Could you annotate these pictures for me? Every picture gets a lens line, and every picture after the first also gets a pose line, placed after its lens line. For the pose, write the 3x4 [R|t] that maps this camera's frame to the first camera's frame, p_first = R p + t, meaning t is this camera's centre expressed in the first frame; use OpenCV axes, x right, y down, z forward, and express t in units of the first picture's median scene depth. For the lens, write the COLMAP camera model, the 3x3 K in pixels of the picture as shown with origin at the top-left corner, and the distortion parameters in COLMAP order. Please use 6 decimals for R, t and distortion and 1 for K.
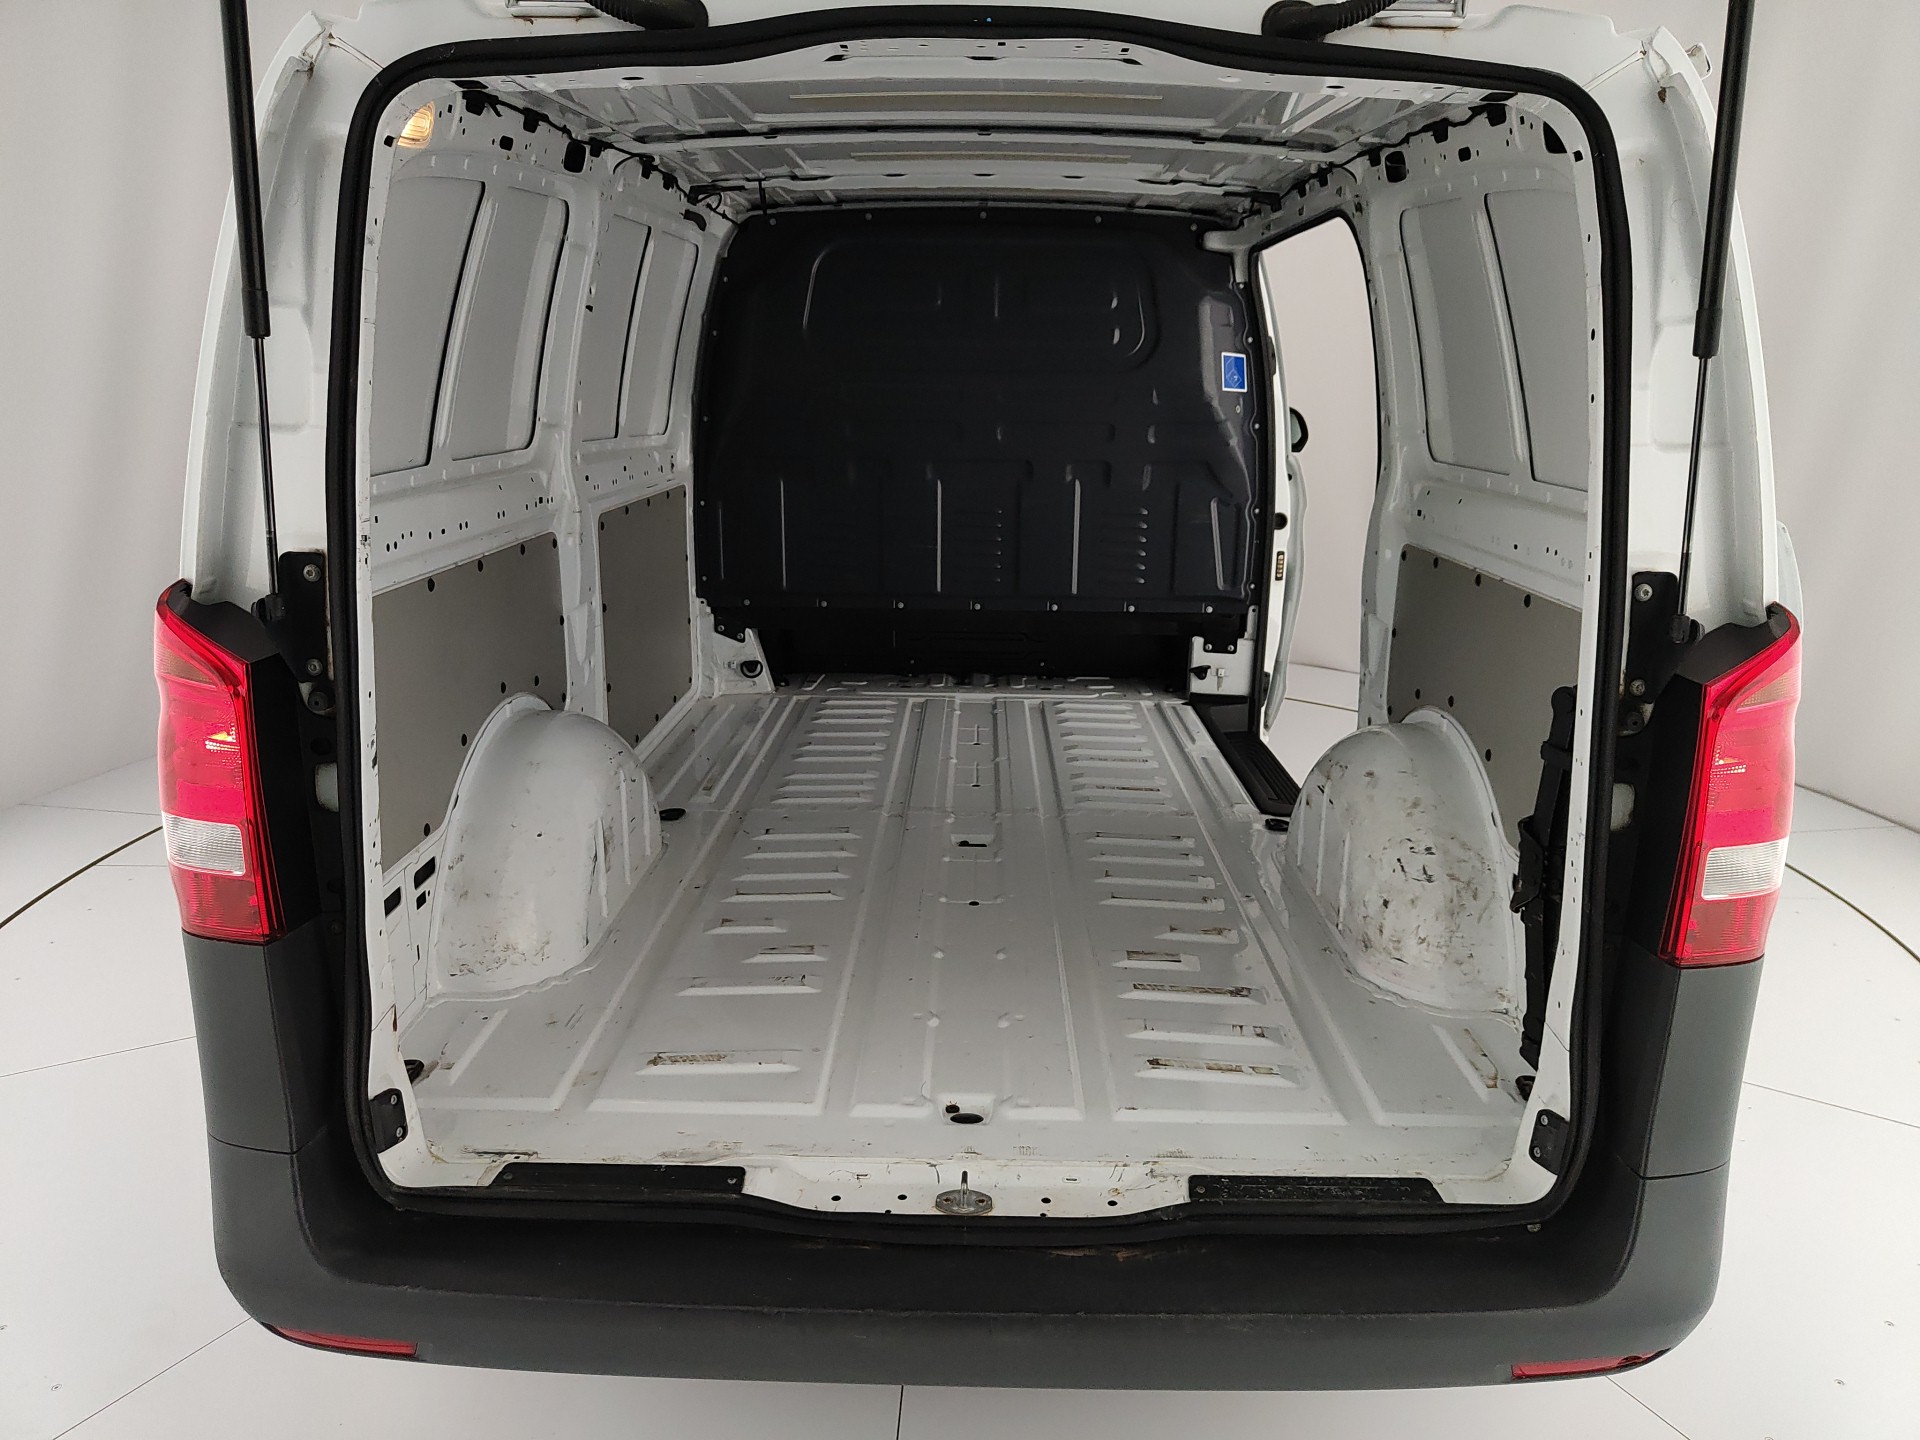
lens RADIAL K [[1361.0, 0, 960.0], [0, 1361.0, 720.0], [0, 0, 1]] dist [0.040083, -0.058488]
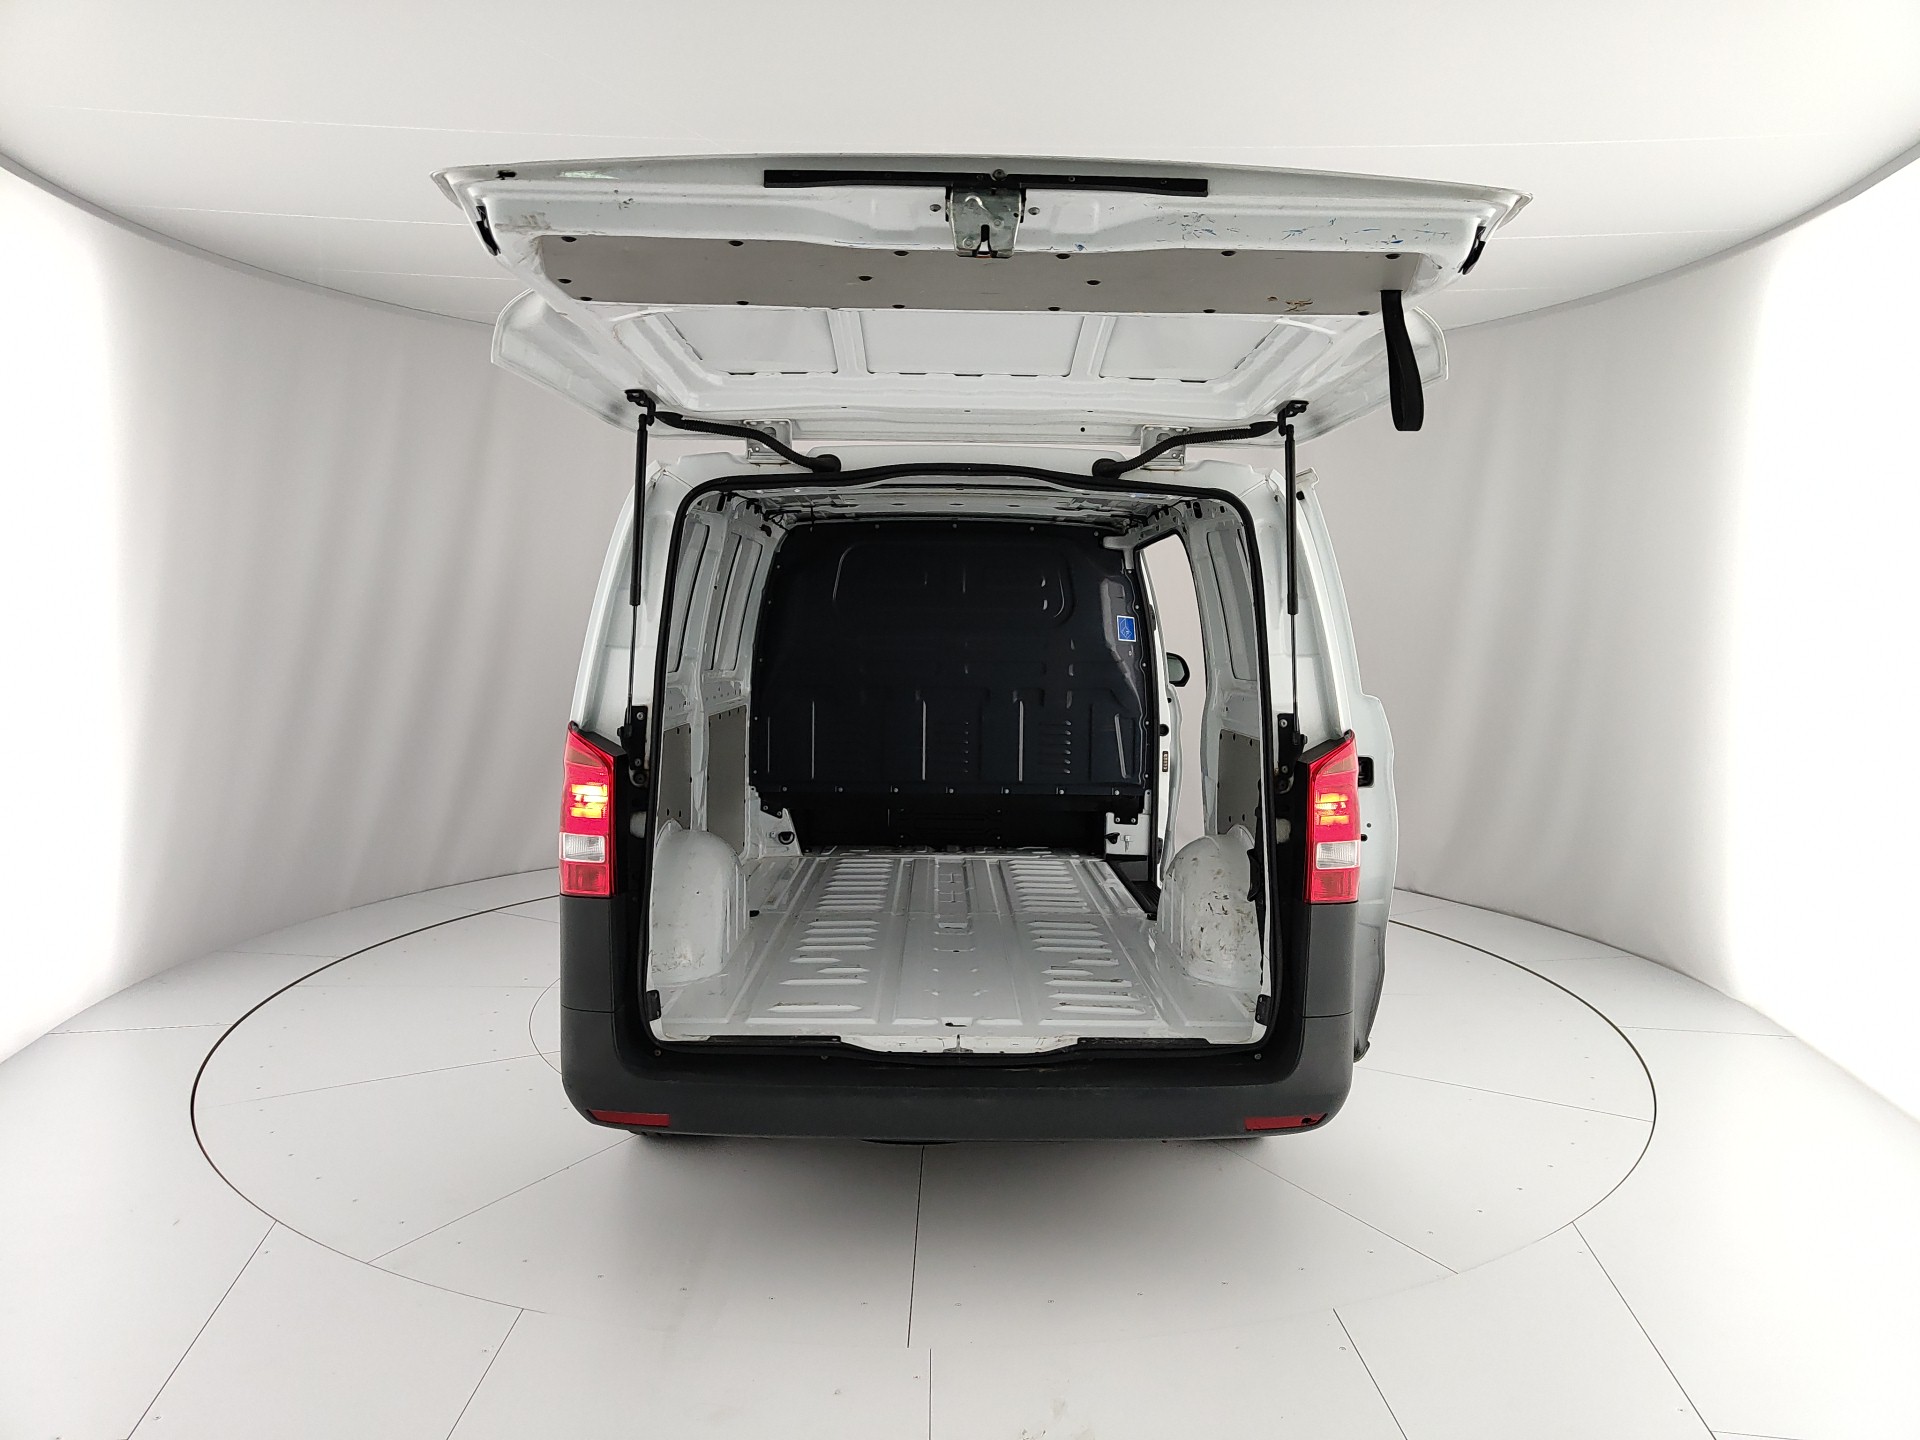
lens RADIAL K [[1361.0, 0, 960.0], [0, 1361.0, 720.0], [0, 0, 1]] dist [0.040083, -0.058488]
pose [[0.999512, -0.001470, 0.031213, -0.023573], [0.007302, 0.982225, -0.187563, 0.115724], [-0.030382, 0.187699, 0.981757, -0.413747]]
